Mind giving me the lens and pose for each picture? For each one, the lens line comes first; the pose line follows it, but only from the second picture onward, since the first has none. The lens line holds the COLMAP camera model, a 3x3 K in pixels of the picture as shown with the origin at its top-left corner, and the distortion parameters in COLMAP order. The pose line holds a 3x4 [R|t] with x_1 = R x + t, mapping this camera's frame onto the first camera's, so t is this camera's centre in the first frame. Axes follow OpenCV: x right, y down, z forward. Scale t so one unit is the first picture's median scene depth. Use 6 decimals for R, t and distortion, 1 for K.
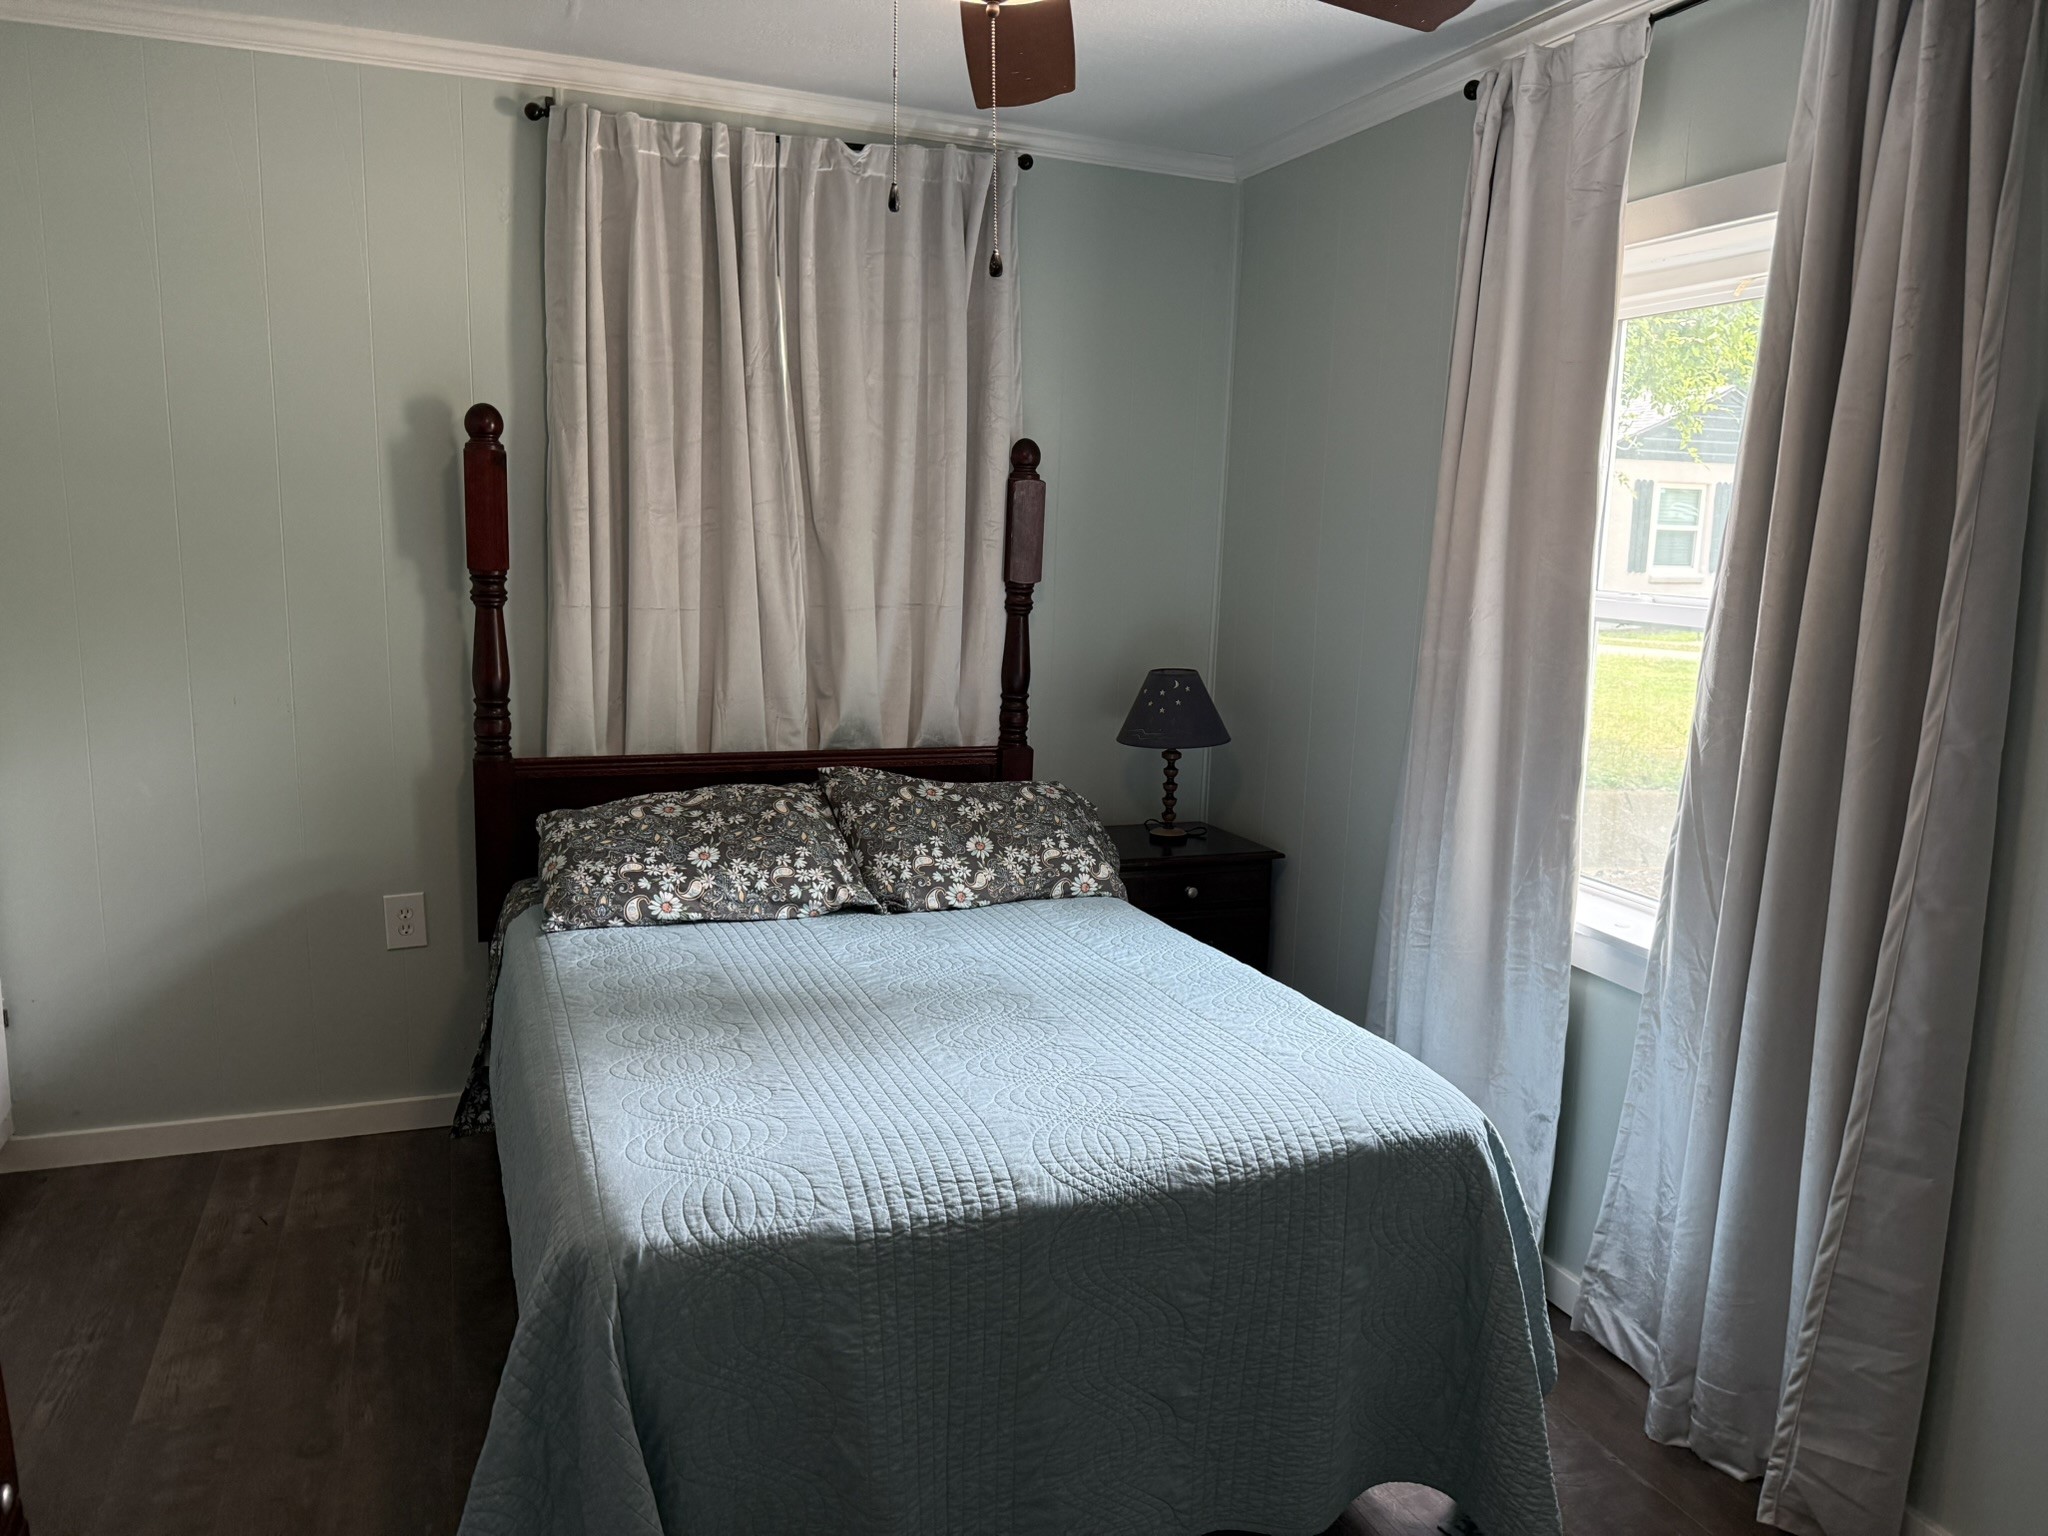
lens RADIAL K [[1426.7, 0, 1024.0], [0, 1426.7, 768.0], [0, 0, 1]] dist [0.131776, -0.228586]
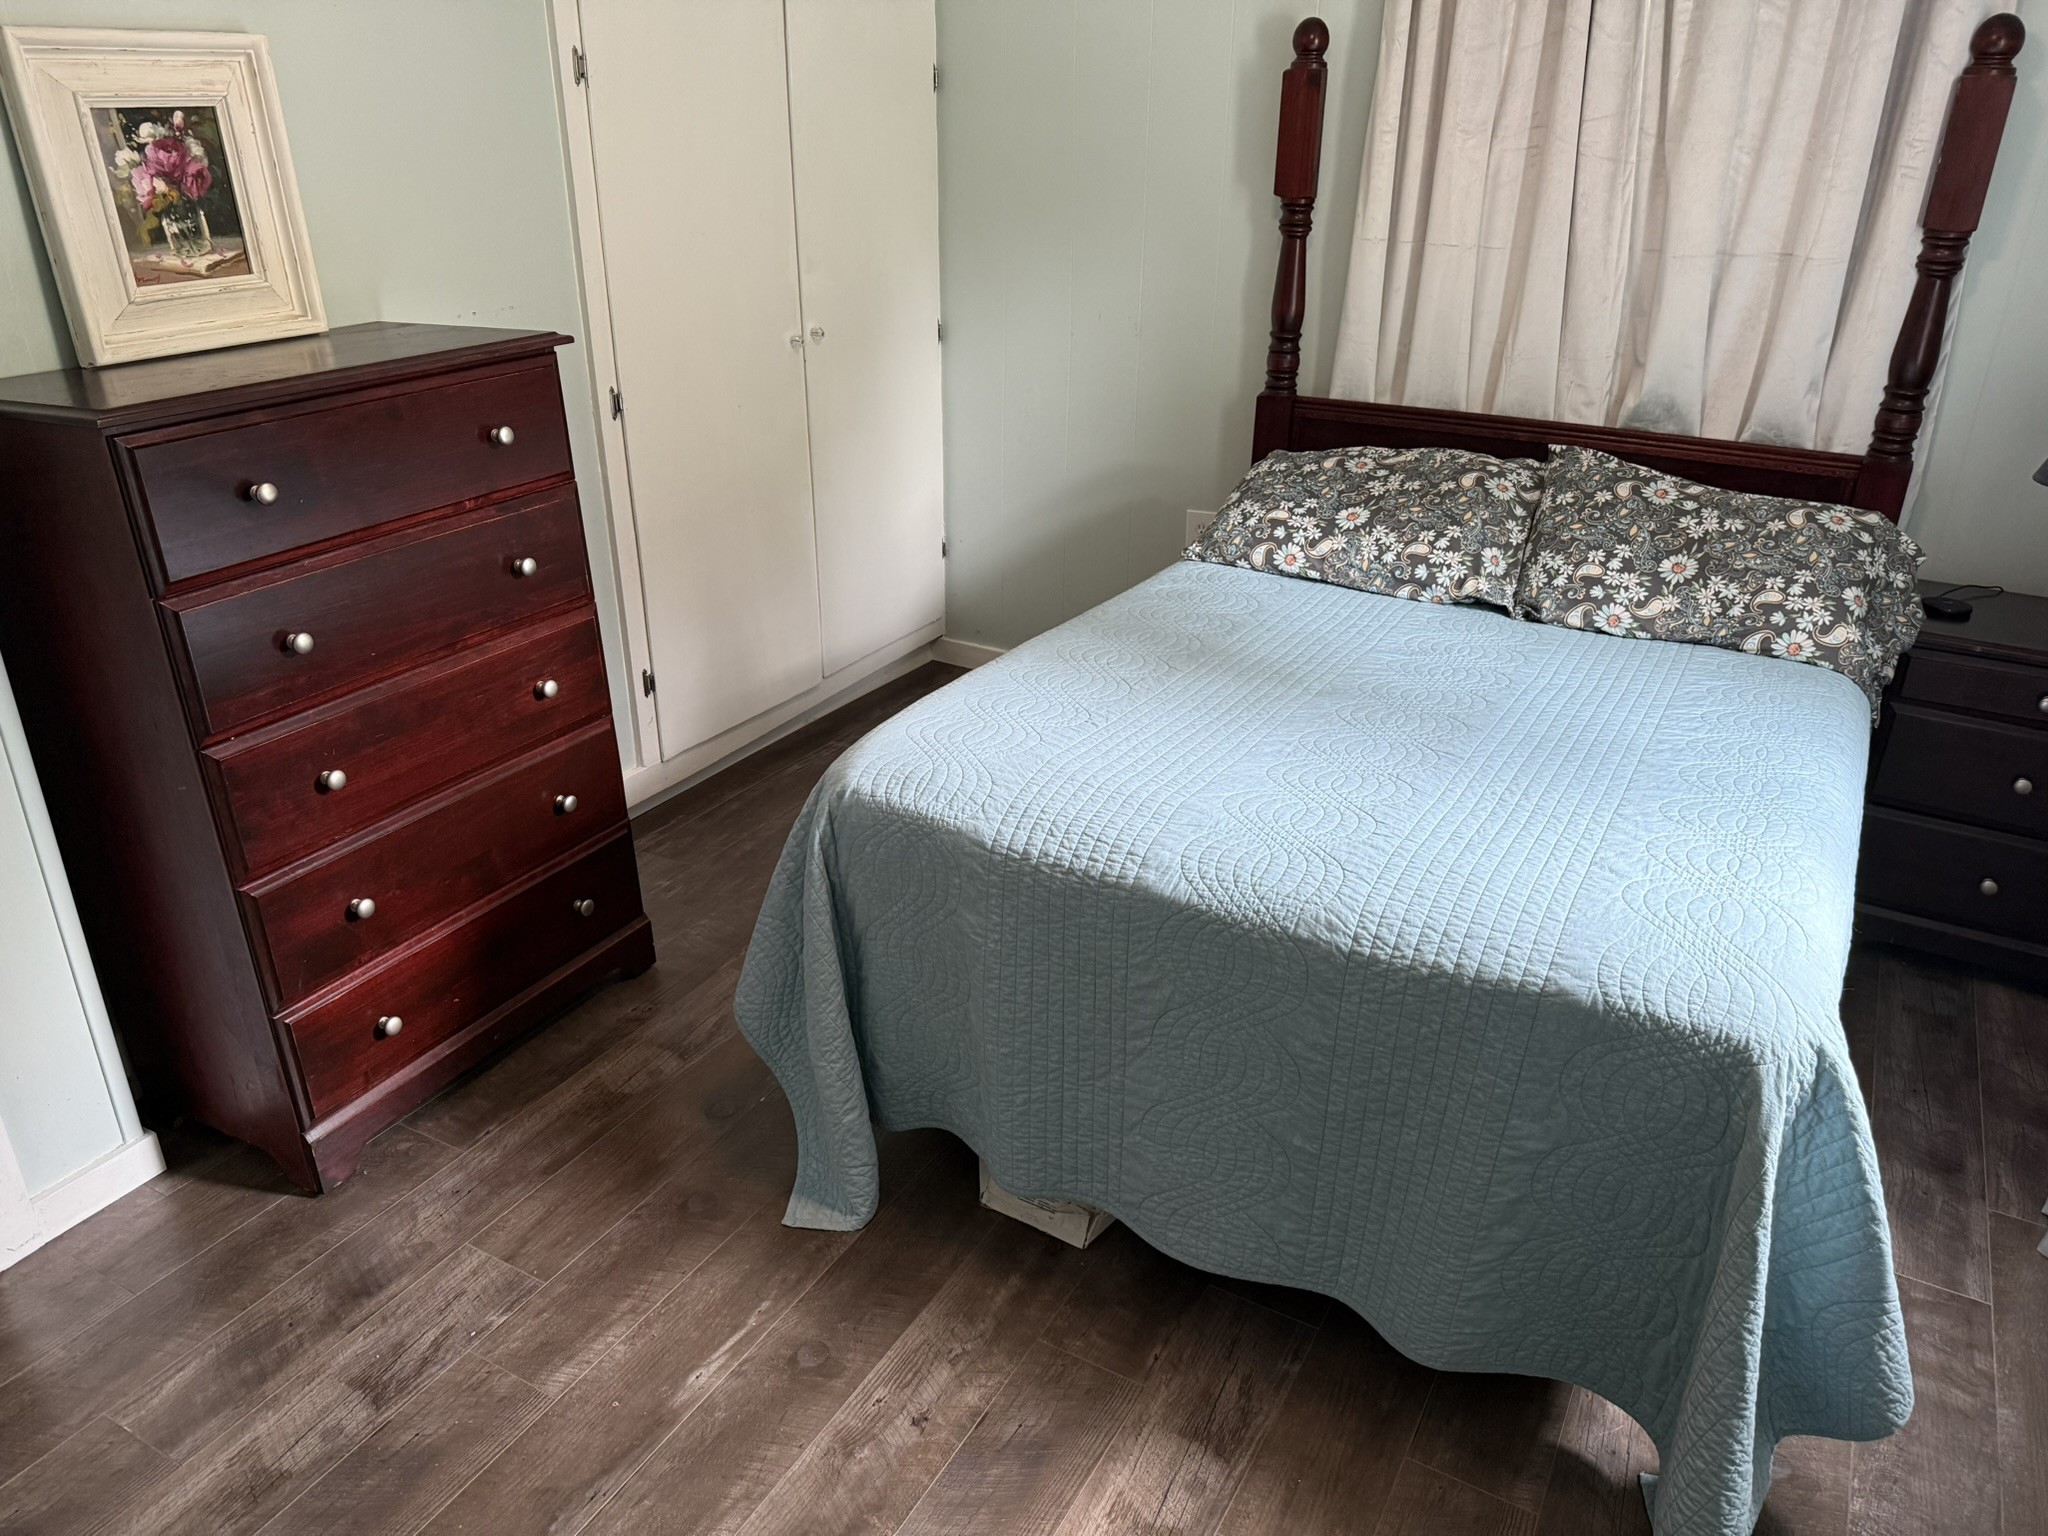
lens RADIAL K [[1408.2, 0, 993.8], [0, 1408.2, 822.8], [0, 0, 1]] dist [0.059669, -0.118098]
pose [[0.613995, 0.327167, -0.718311, 0.398030], [-0.120870, 0.938289, 0.324043, -0.026387], [0.780000, -0.112139, 0.615650, 0.204732]]
